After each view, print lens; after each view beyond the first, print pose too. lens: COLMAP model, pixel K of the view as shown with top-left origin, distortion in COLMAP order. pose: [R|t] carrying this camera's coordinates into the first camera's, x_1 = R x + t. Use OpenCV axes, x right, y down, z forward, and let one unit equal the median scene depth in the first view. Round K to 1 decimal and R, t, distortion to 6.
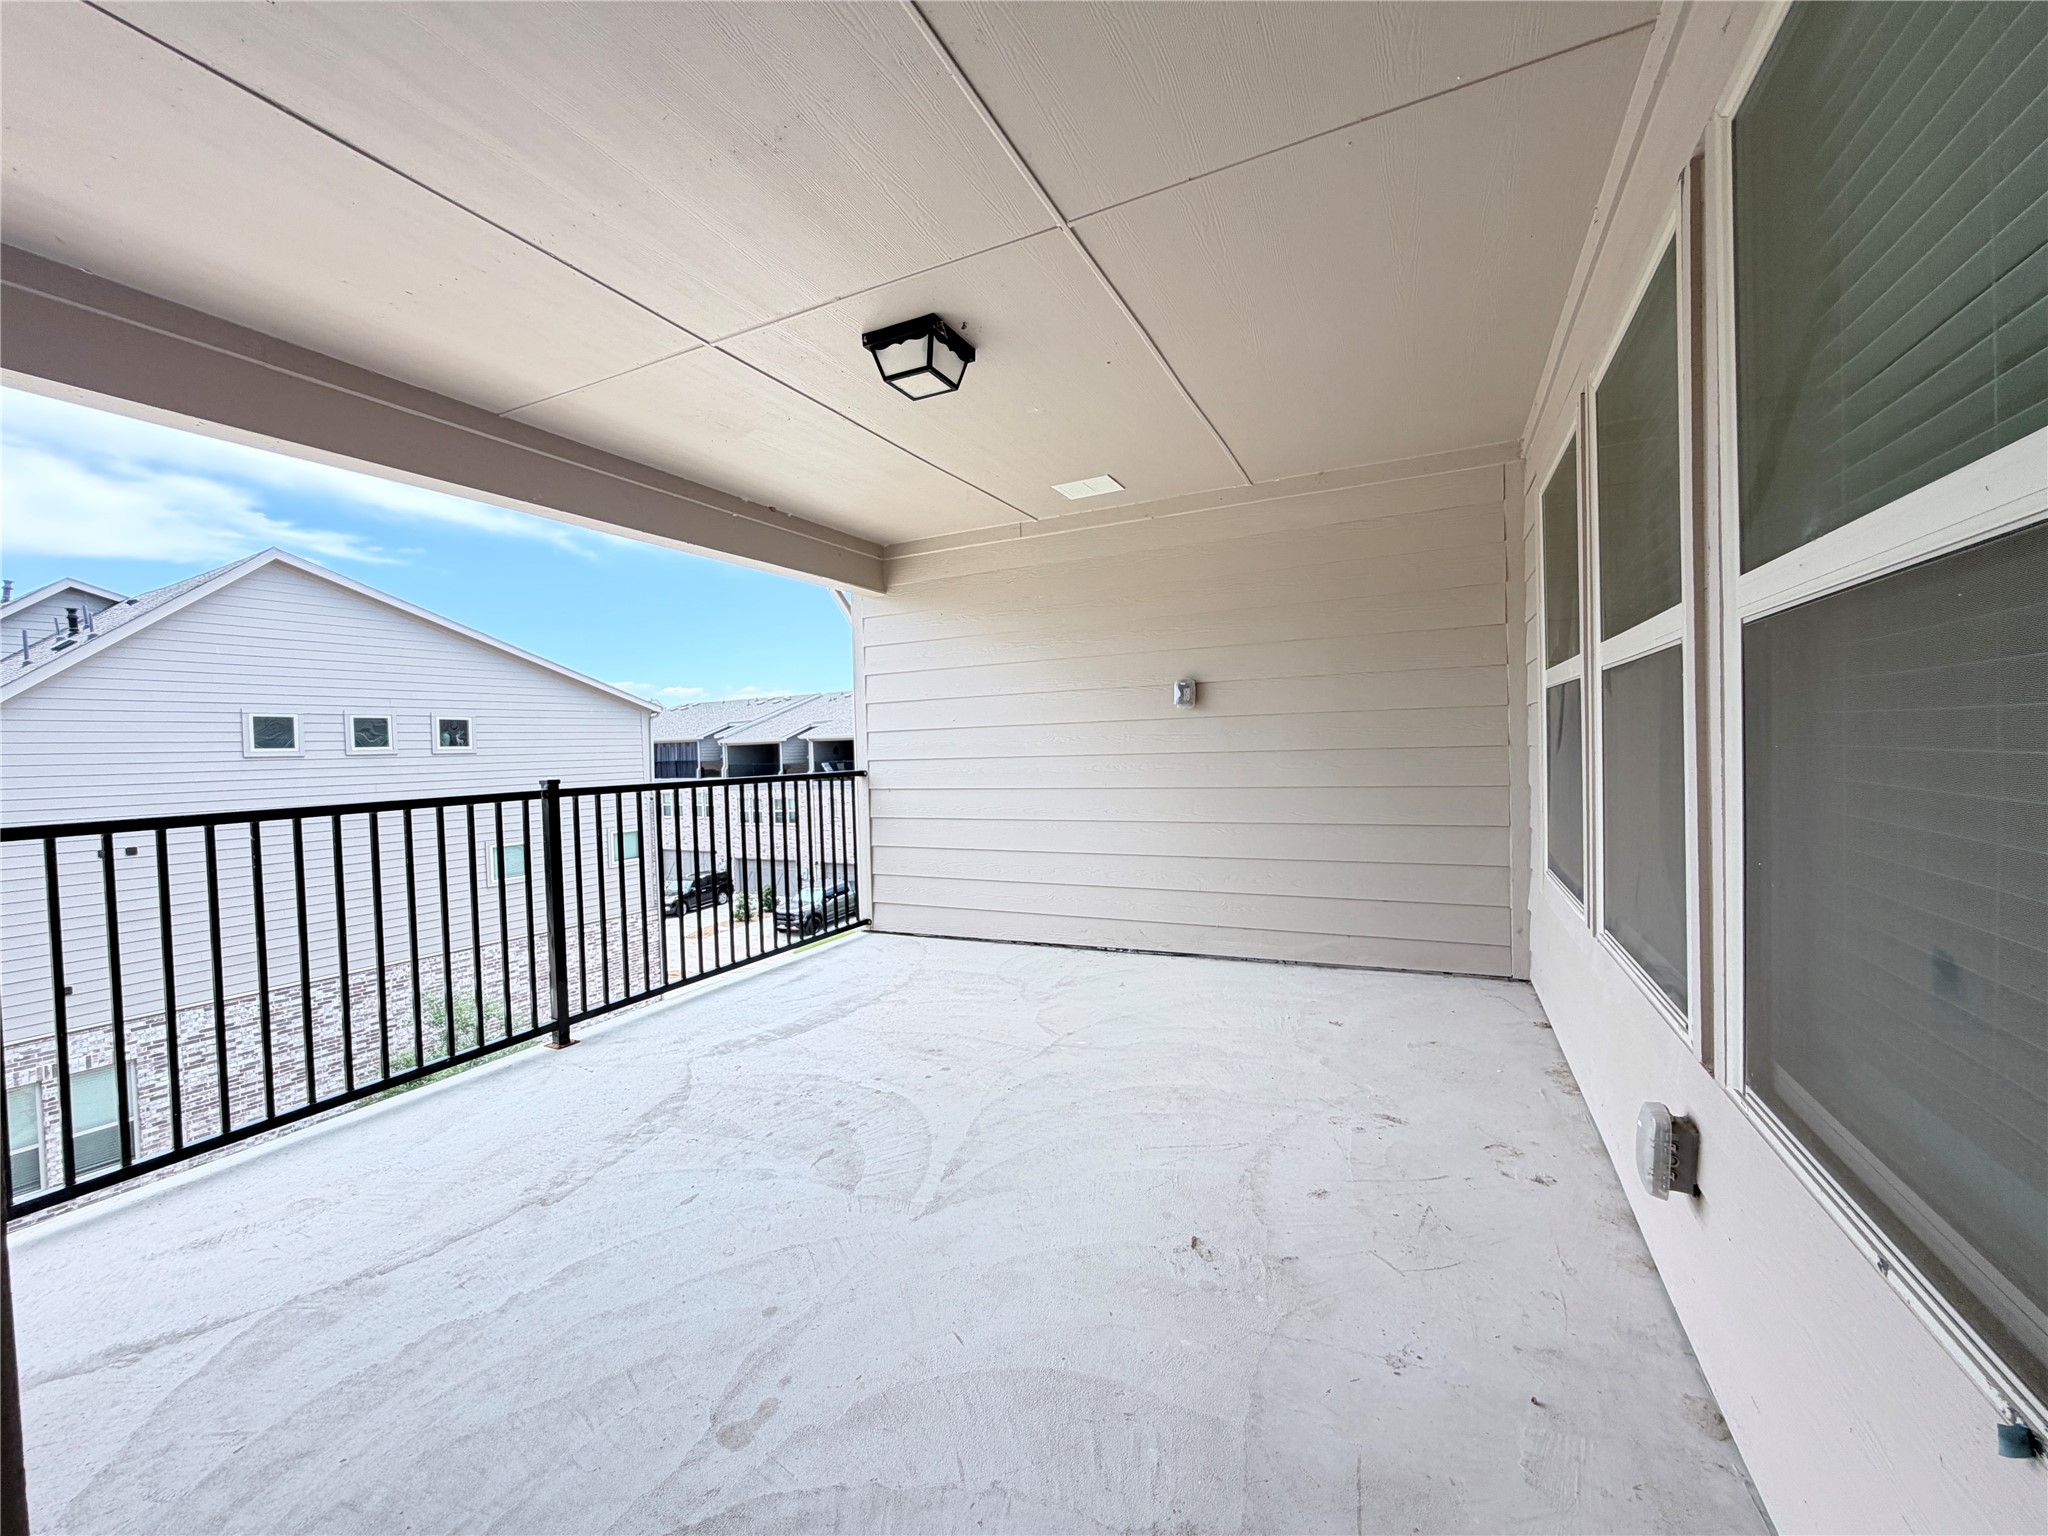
lens RADIAL K [[822.2, 0, 1020.6], [0, 822.2, 765.0], [0, 0, 1]] dist [0.001753, 0.000218]
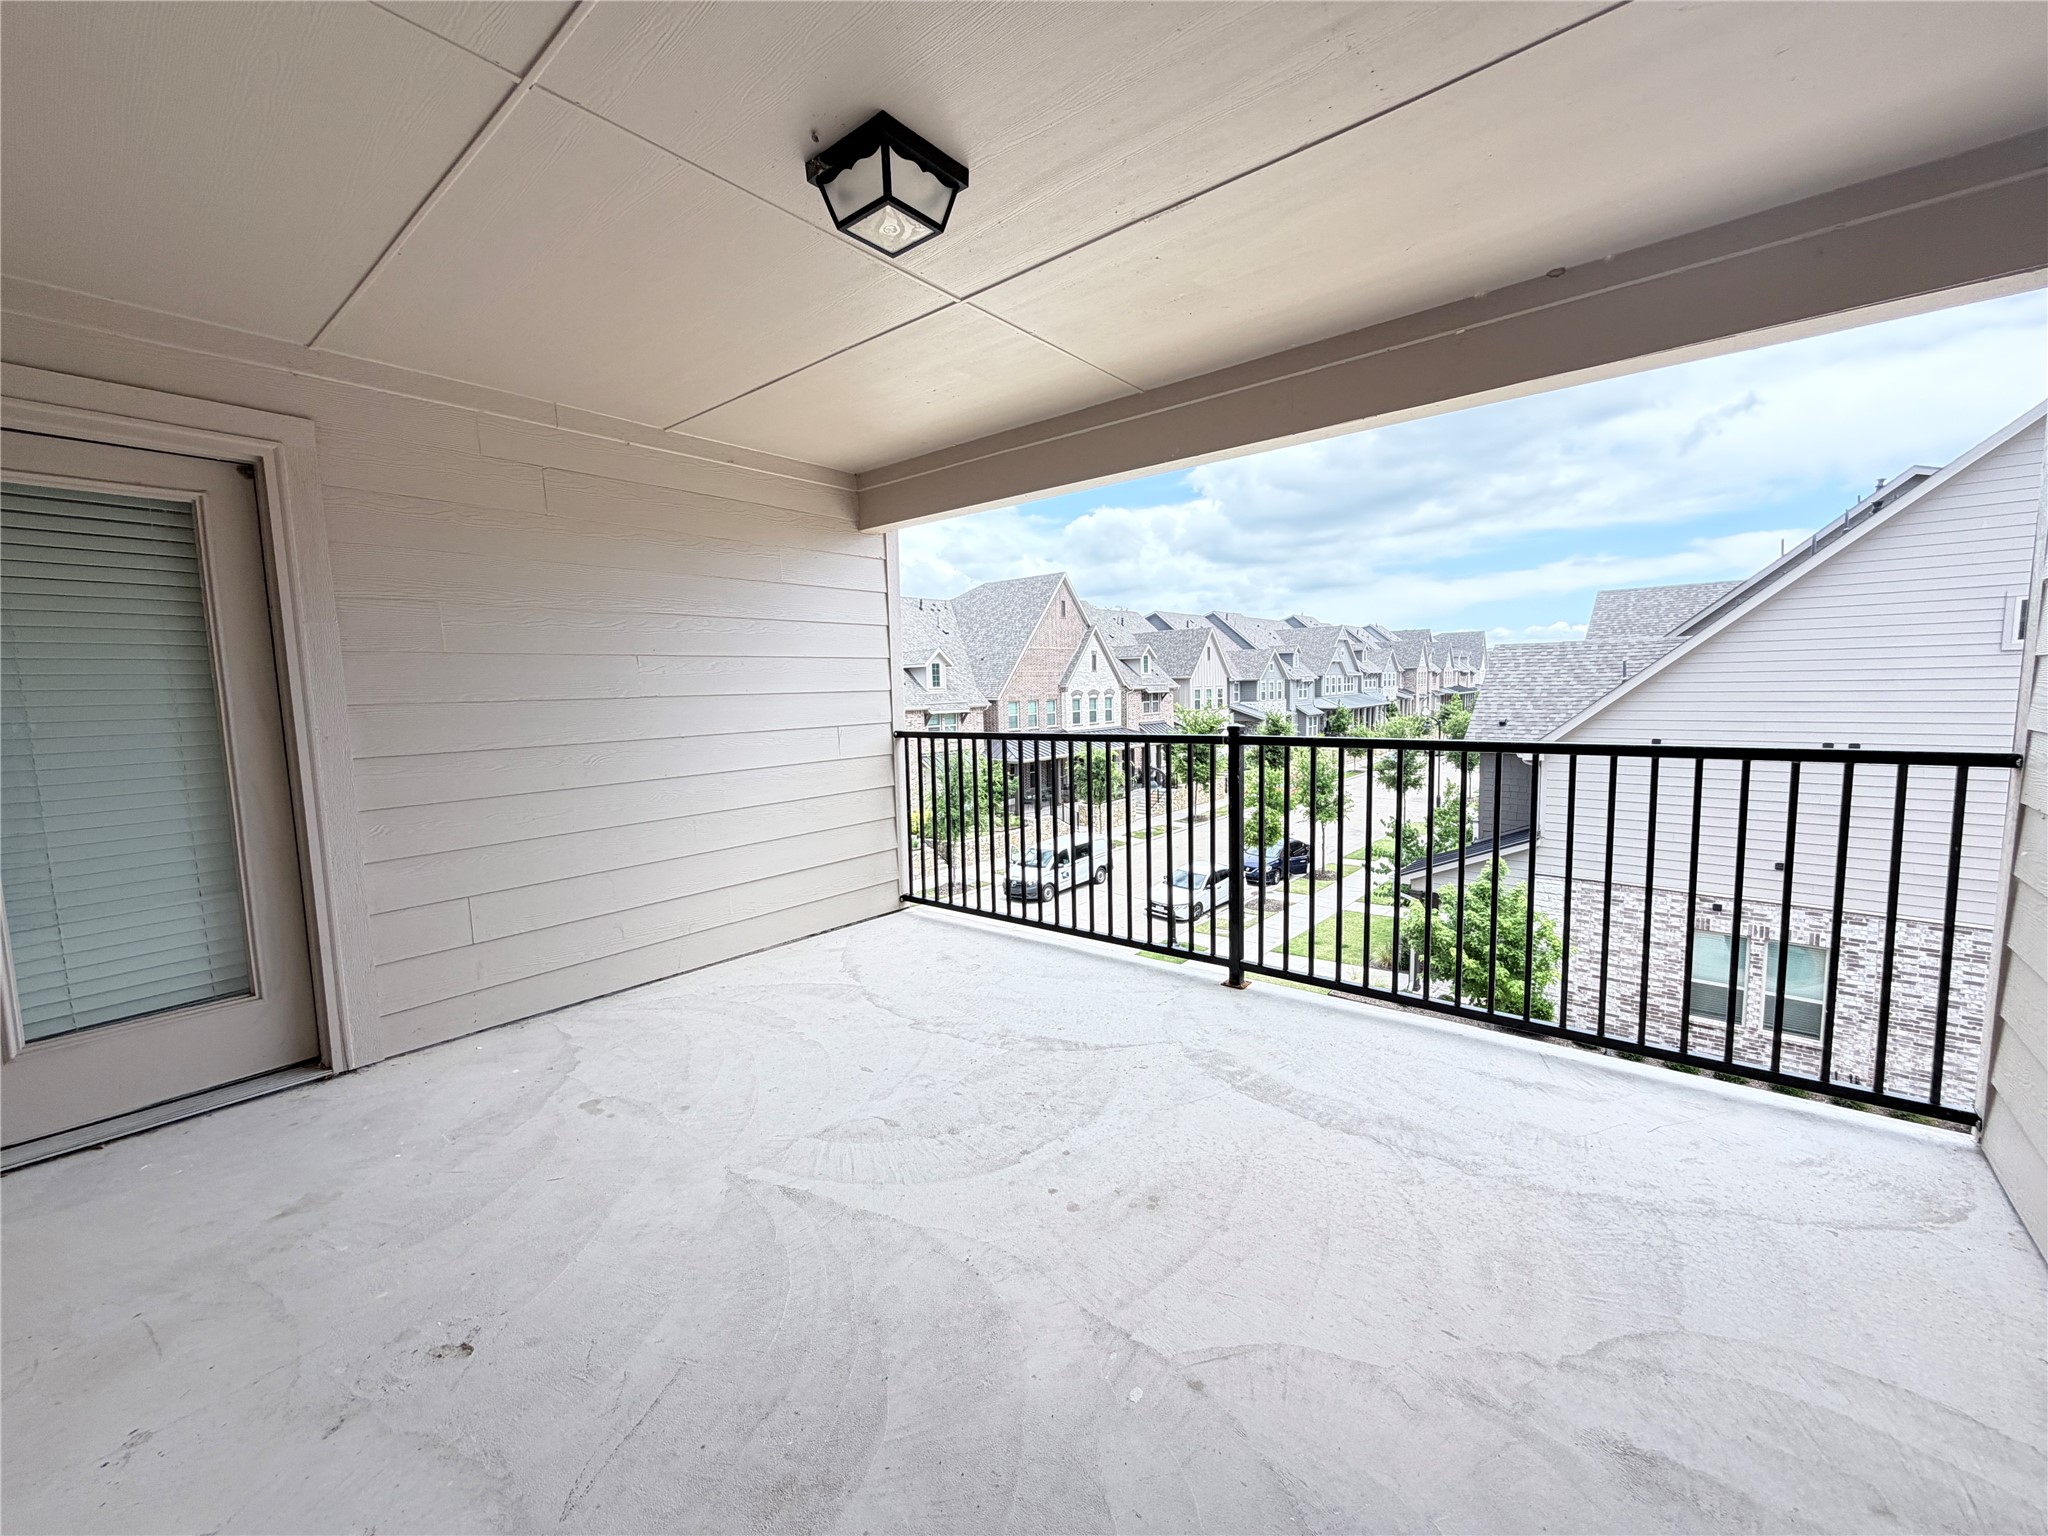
lens RADIAL K [[822.2, 0, 1020.6], [0, 822.2, 765.0], [0, 0, 1]] dist [0.001753, 0.000218]
pose [[-0.227000, 0.132637, -0.964820, 0.494339], [0.010096, 0.990950, 0.133854, -0.077181], [0.973842, 0.020644, -0.226285, 1.042337]]
